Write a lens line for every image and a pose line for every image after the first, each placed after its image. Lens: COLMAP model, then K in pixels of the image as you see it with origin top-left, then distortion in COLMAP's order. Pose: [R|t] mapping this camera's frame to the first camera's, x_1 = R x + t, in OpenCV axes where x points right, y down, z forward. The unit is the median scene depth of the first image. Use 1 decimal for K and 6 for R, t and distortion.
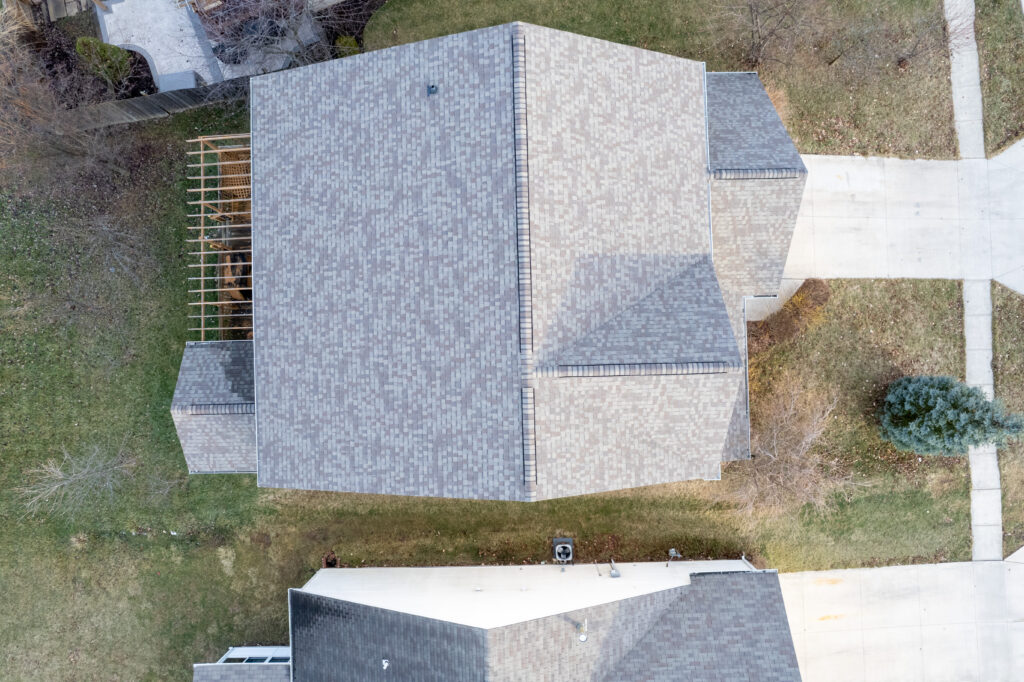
lens RADIAL K [[629.8, 0, 515.5], [0, 629.8, 346.3], [0, 0, 1]] dist [-0.019517, 0.005614]
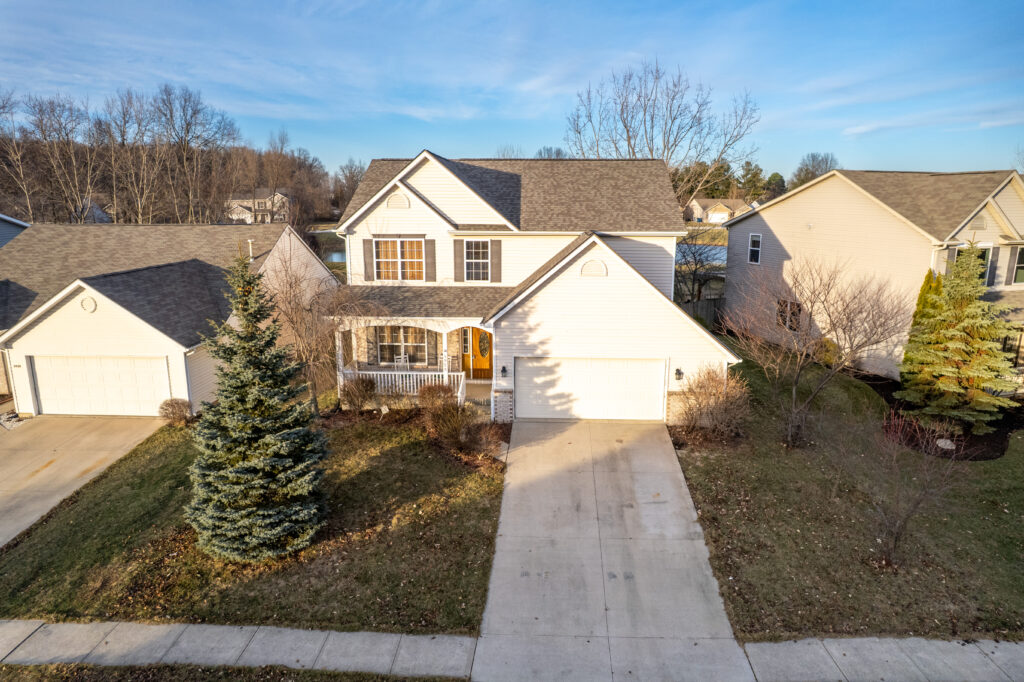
lens RADIAL K [[657.7, 0, 514.3], [0, 657.7, 350.1], [0, 0, 1]] dist [-0.065680, 0.054918]
pose [[-0.075409, 0.240984, -0.967595, 1.197415], [-0.997098, -0.008078, 0.075697, -0.177975], [0.010426, 0.970495, 0.240894, 0.711390]]
